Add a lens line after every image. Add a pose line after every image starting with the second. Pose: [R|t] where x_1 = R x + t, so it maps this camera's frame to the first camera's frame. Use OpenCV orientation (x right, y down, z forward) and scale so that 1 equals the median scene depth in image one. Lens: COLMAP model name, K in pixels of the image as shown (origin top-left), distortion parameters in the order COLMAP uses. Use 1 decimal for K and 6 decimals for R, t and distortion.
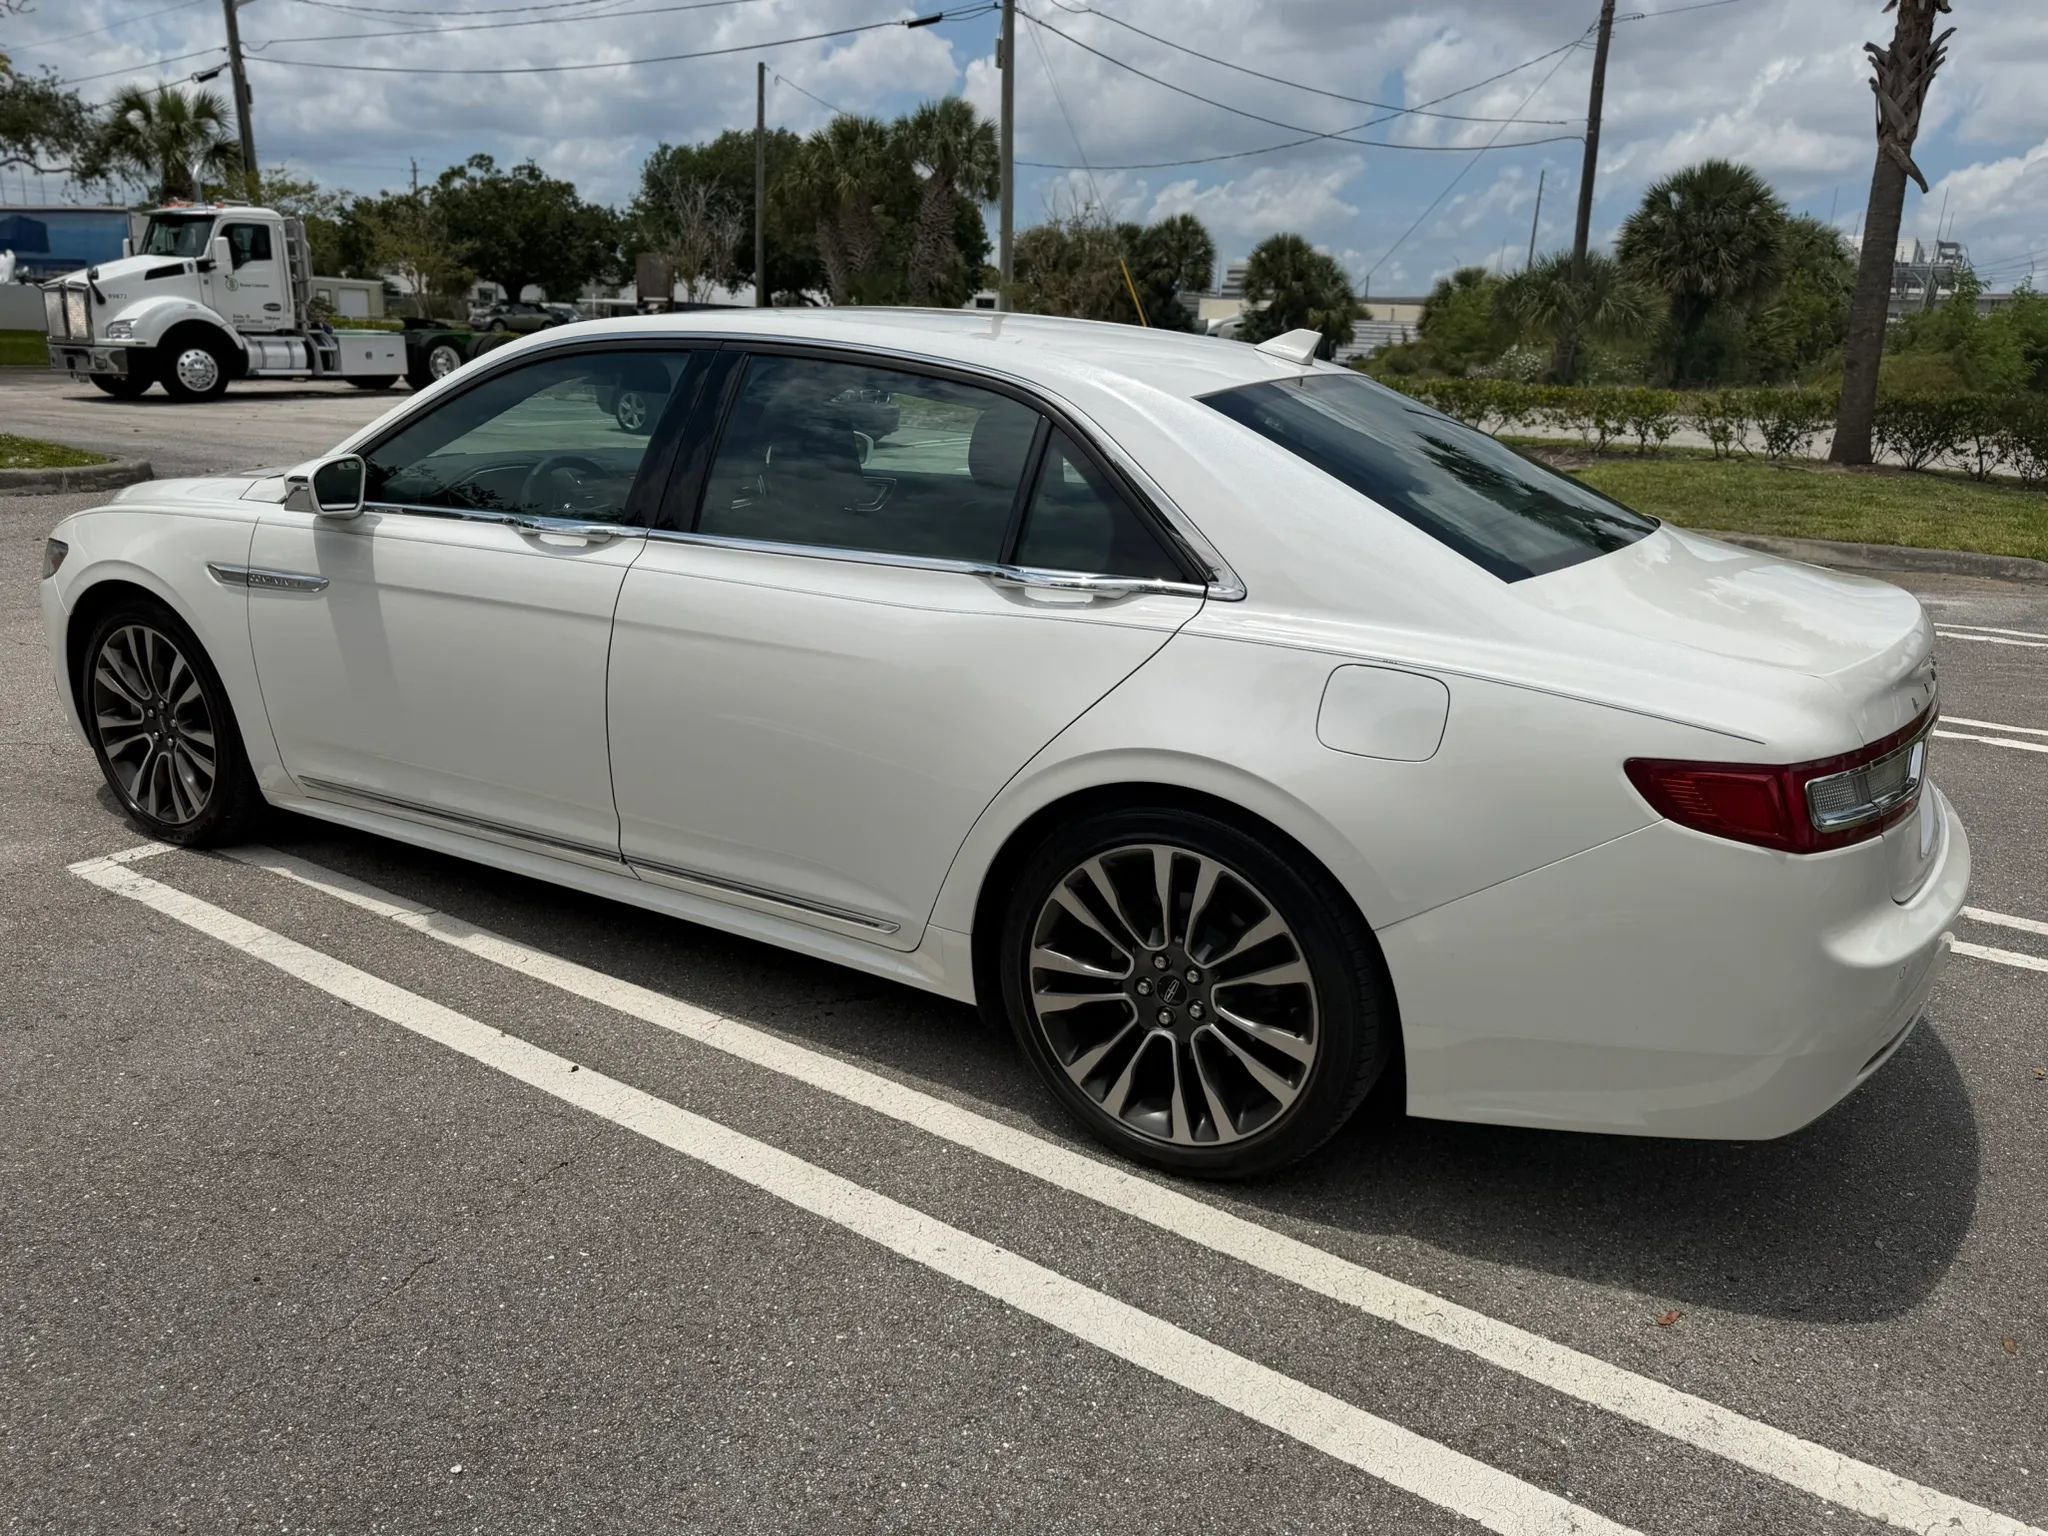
lens RADIAL K [[1452.3, 0, 1024.0], [0, 1452.3, 768.0], [0, 0, 1]] dist [0.055773, -0.072566]
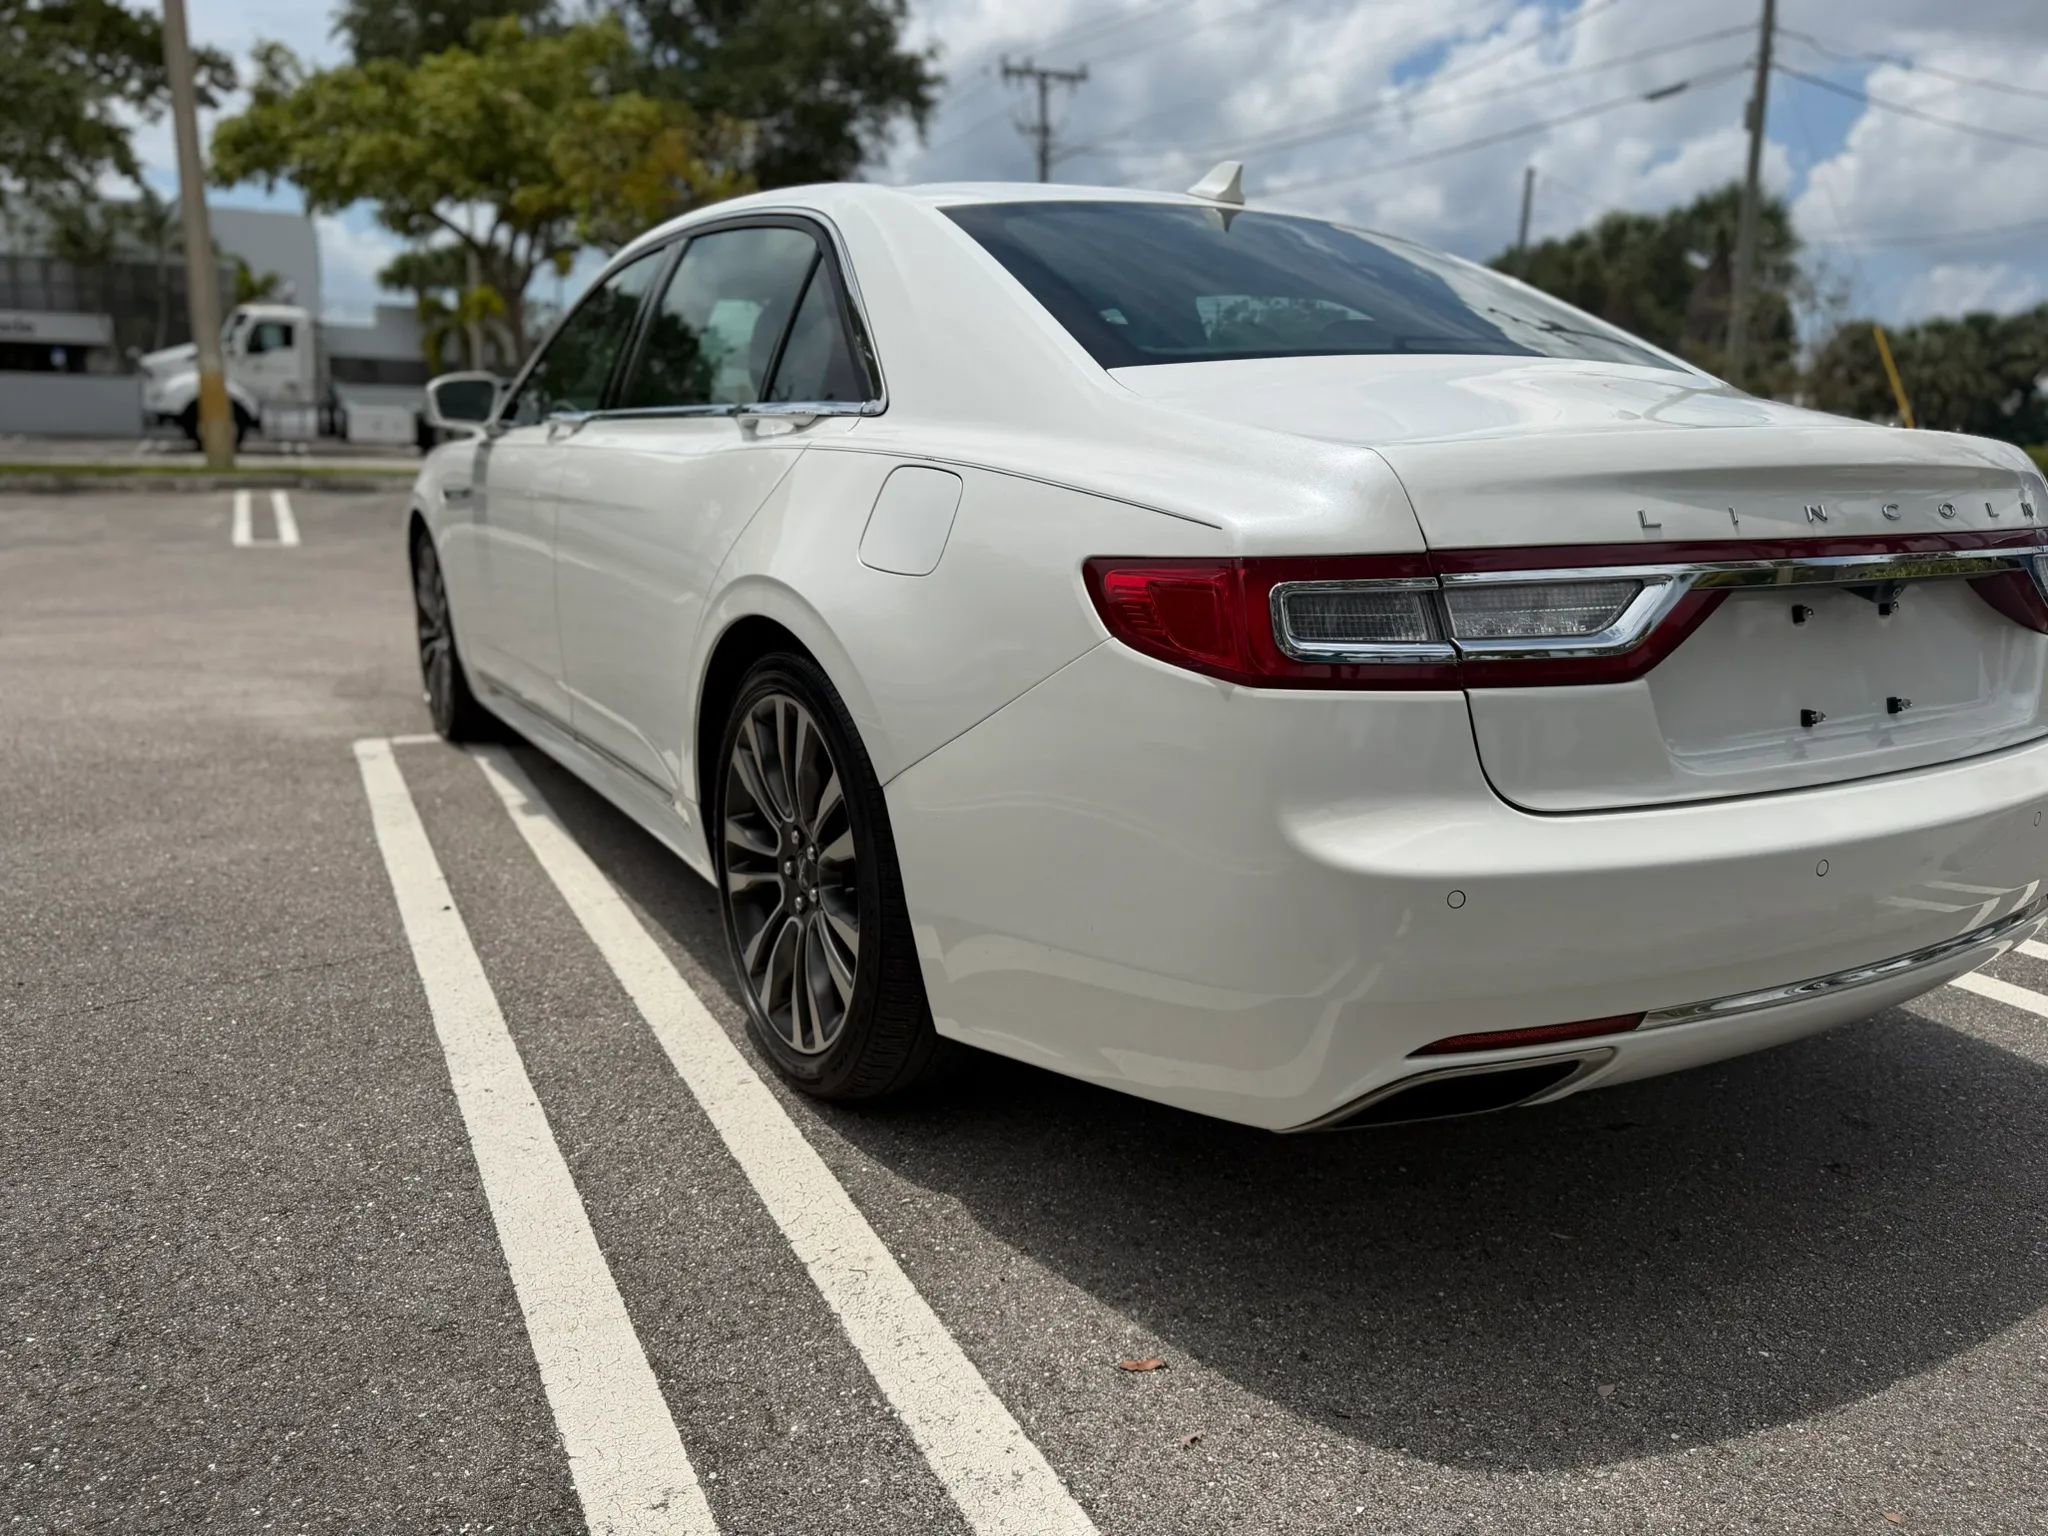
lens RADIAL K [[1452.3, 0, 1024.0], [0, 1452.3, 768.0], [0, 0, 1]] dist [0.055773, -0.072566]
pose [[0.868599, 0.083896, -0.488362, 0.516913], [-0.122873, 0.991248, -0.048255, 0.095330], [0.480040, 0.101921, 0.871306, 0.240145]]
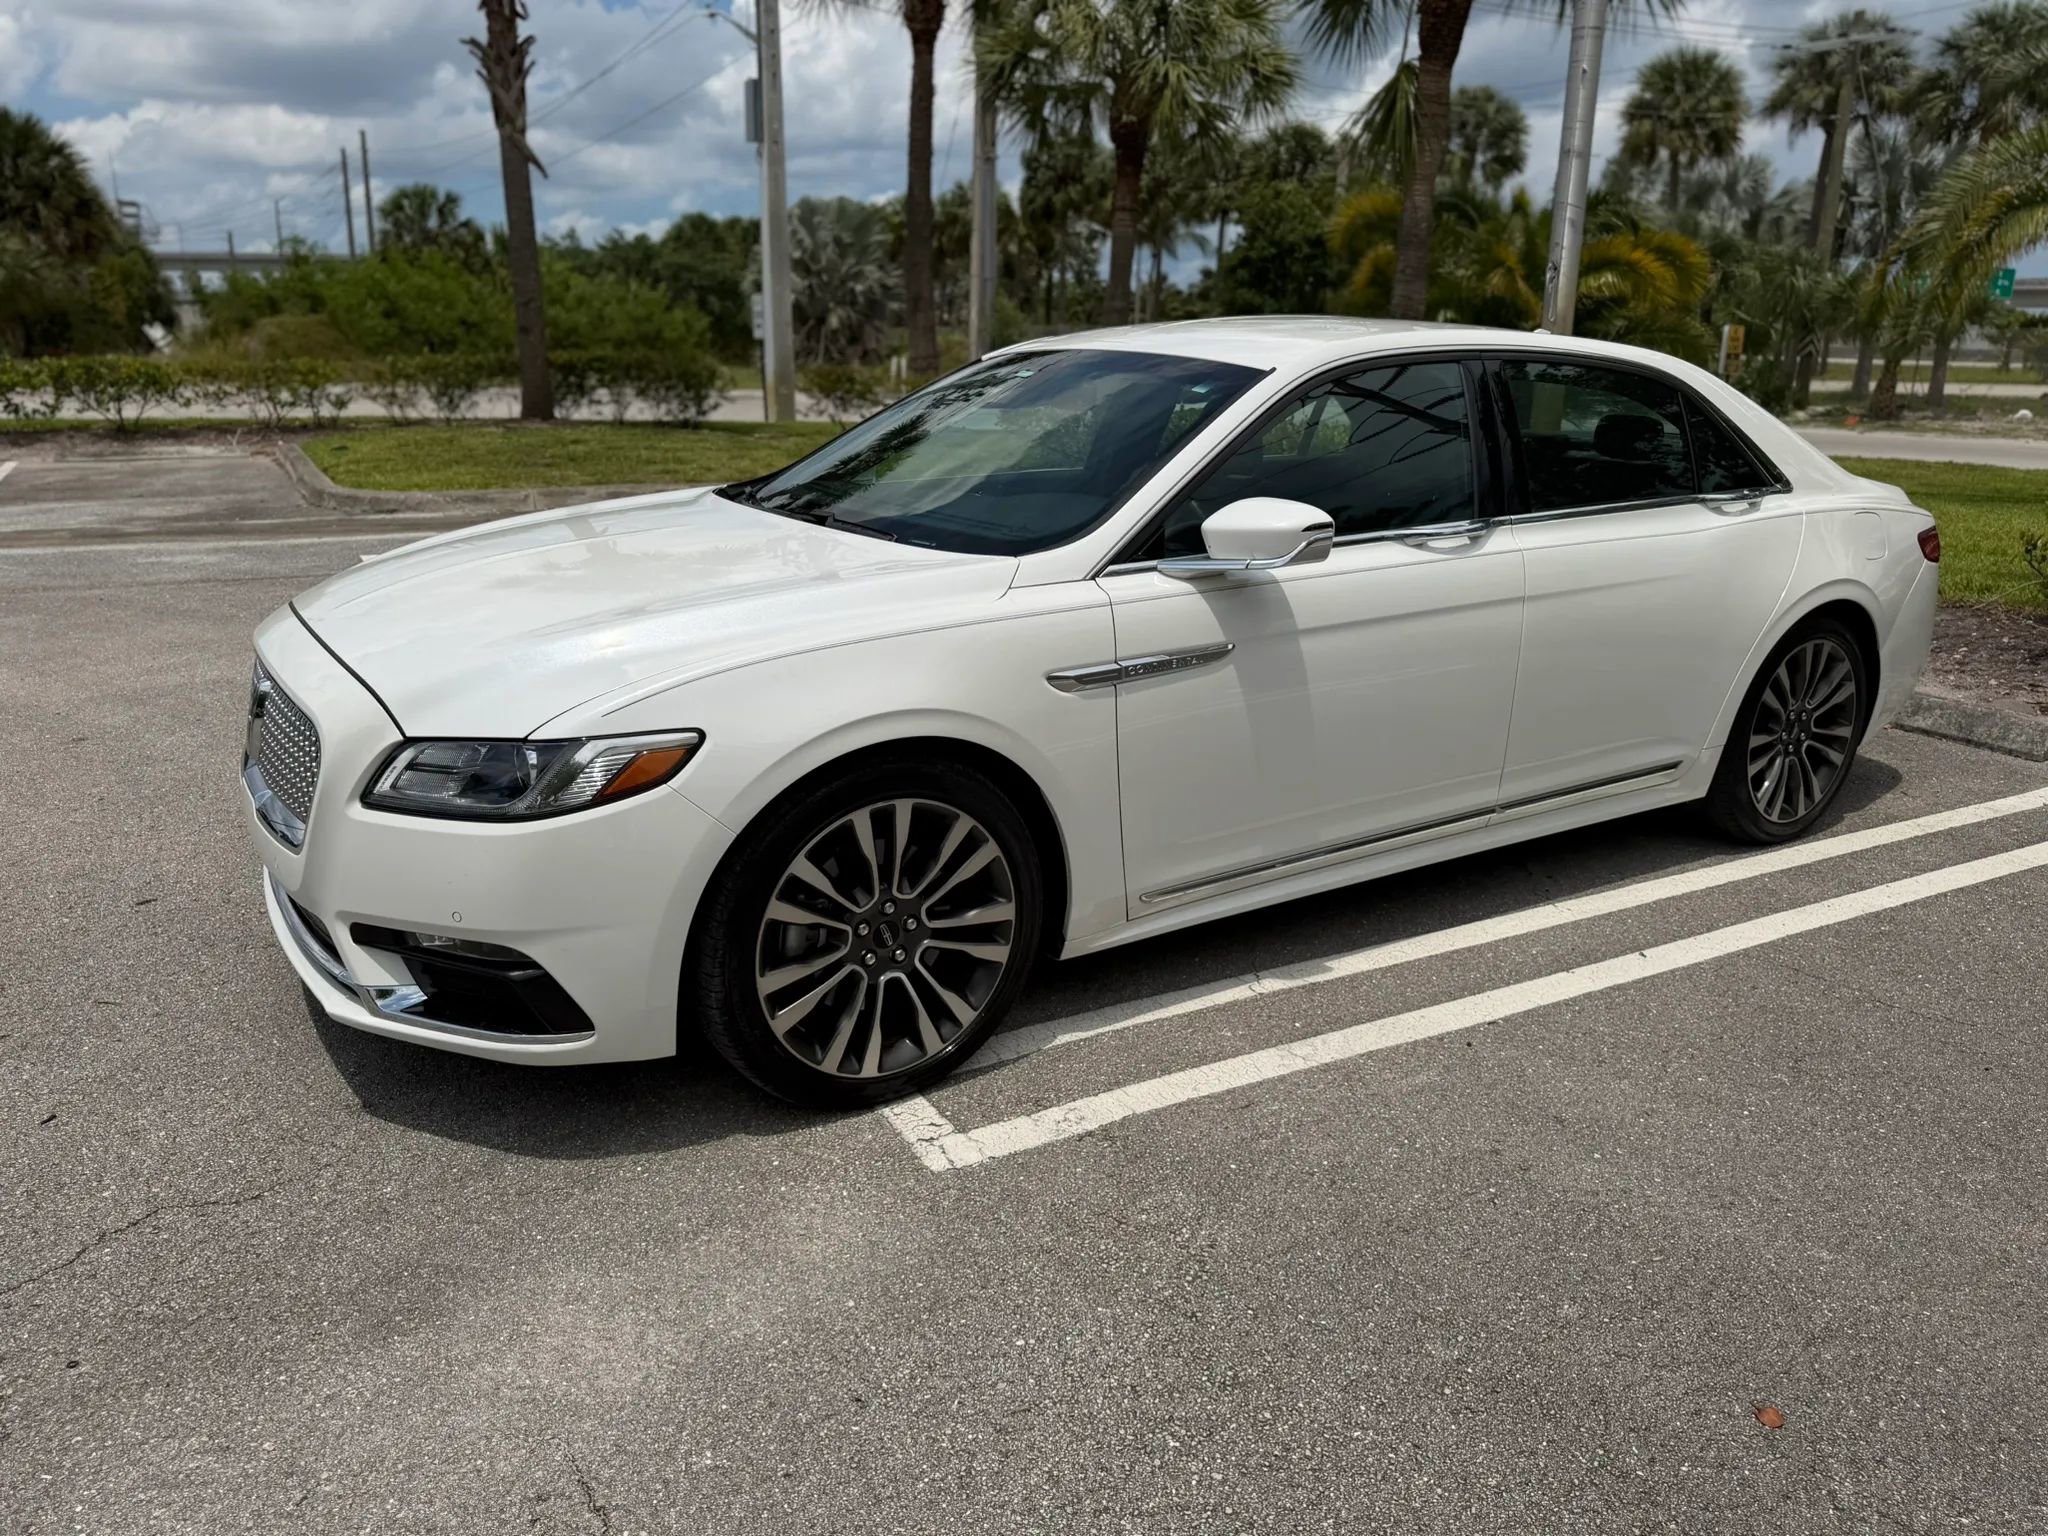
lens RADIAL K [[1452.7, 0, 998.1], [0, 1452.7, 769.0], [0, 0, 1]] dist [0.013648, 0.002677]
pose [[0.472666, -0.279786, 0.835647, -1.409634], [0.256599, 0.950868, 0.173224, -0.266677], [-0.843056, 0.132549, 0.521236, 0.733674]]
